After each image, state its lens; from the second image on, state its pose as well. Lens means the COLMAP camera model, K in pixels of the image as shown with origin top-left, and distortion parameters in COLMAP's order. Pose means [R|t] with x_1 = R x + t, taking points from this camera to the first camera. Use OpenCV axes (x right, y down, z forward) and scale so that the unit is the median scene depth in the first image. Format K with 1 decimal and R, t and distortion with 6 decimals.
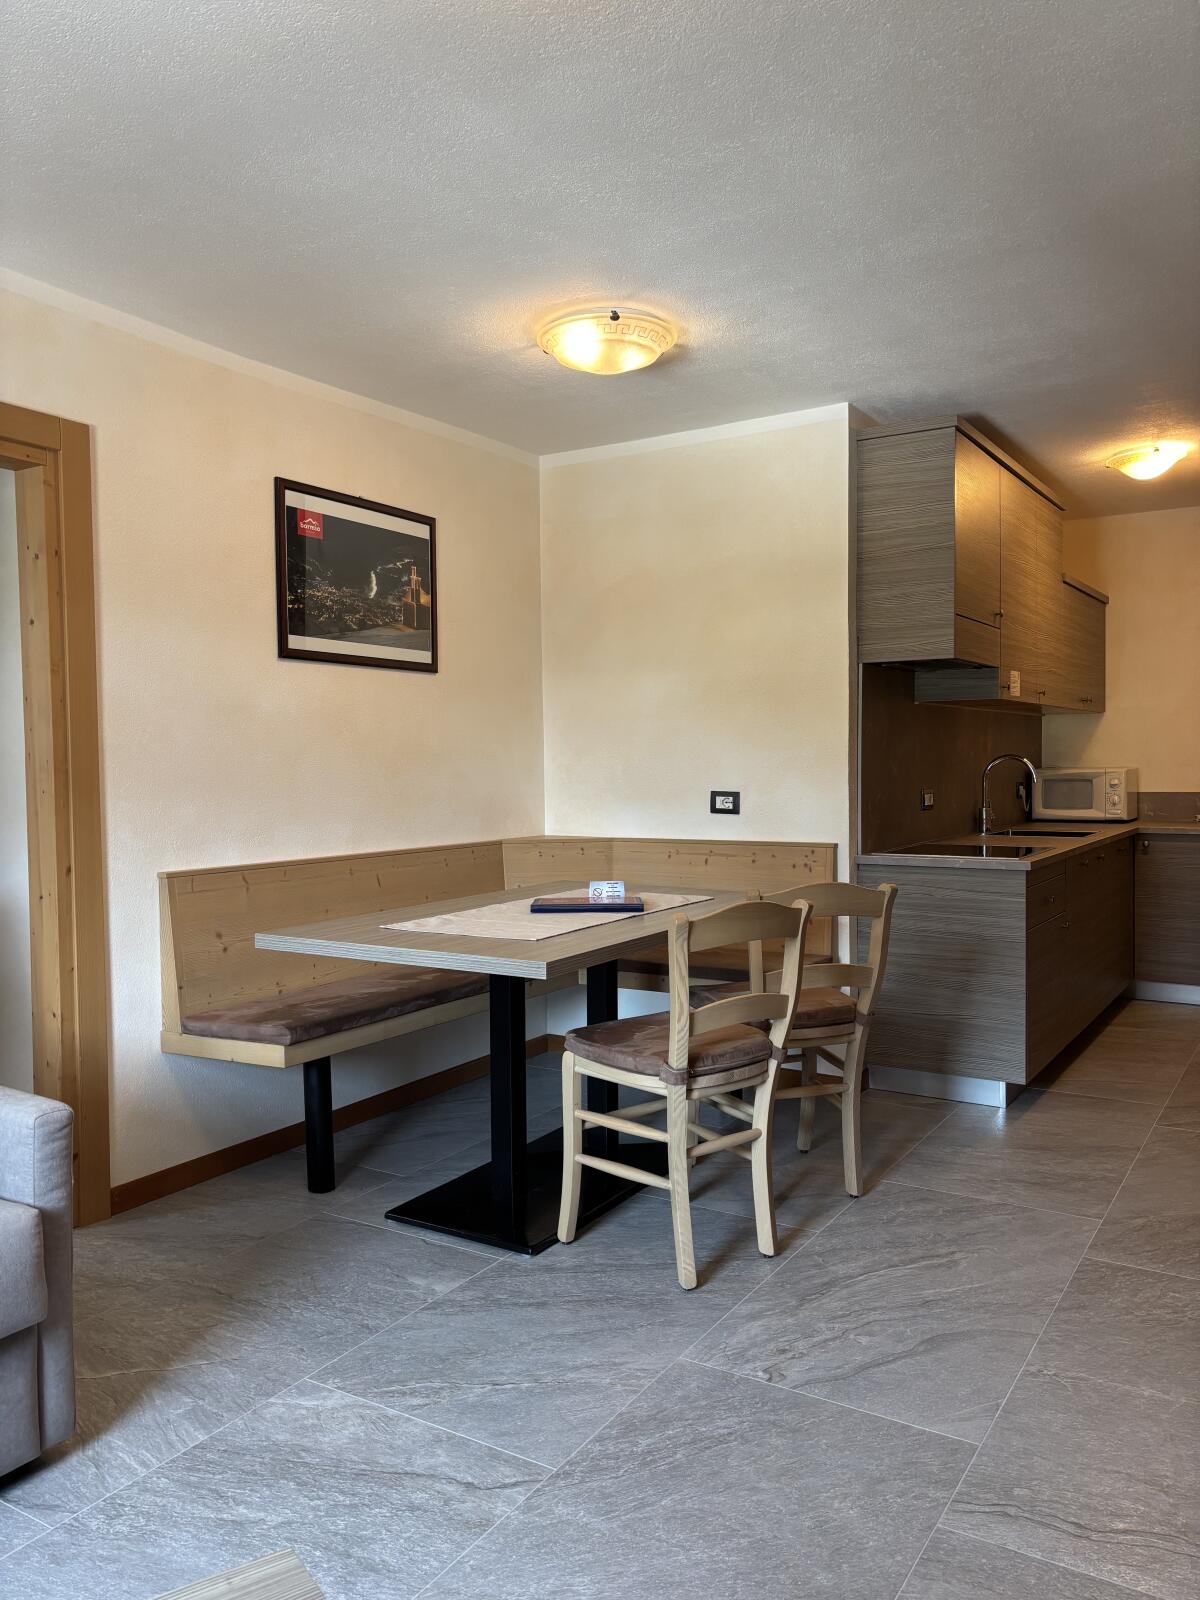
lens RADIAL K [[1208.9, 0, 609.1], [0, 1208.9, 787.5], [0, 0, 1]] dist [0.023753, -0.048239]
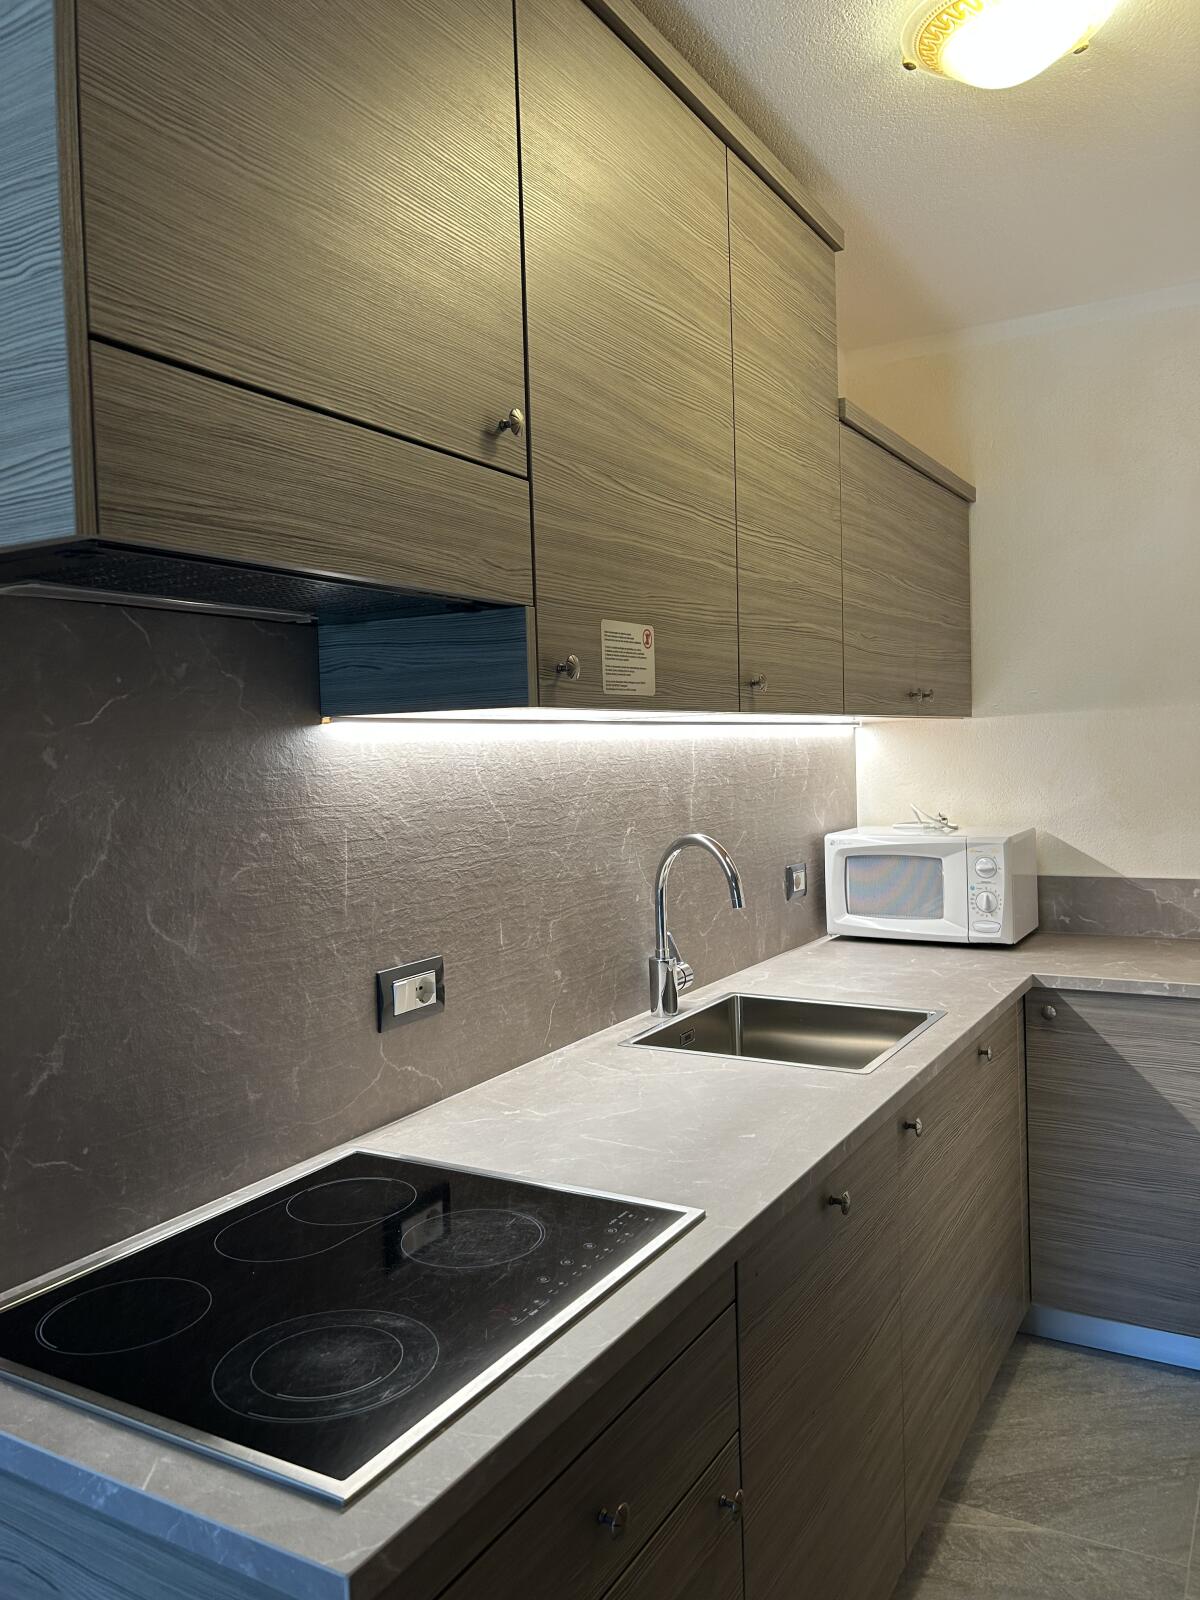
lens RADIAL K [[1211.2, 0, 600.3], [0, 1211.2, 794.9], [0, 0, 1]] dist [0.006347, -0.000785]
pose [[0.999299, -0.022001, 0.030306, 0.466394], [0.021668, 0.999702, 0.011258, -0.076887], [-0.030545, -0.010593, 0.999477, 0.980083]]
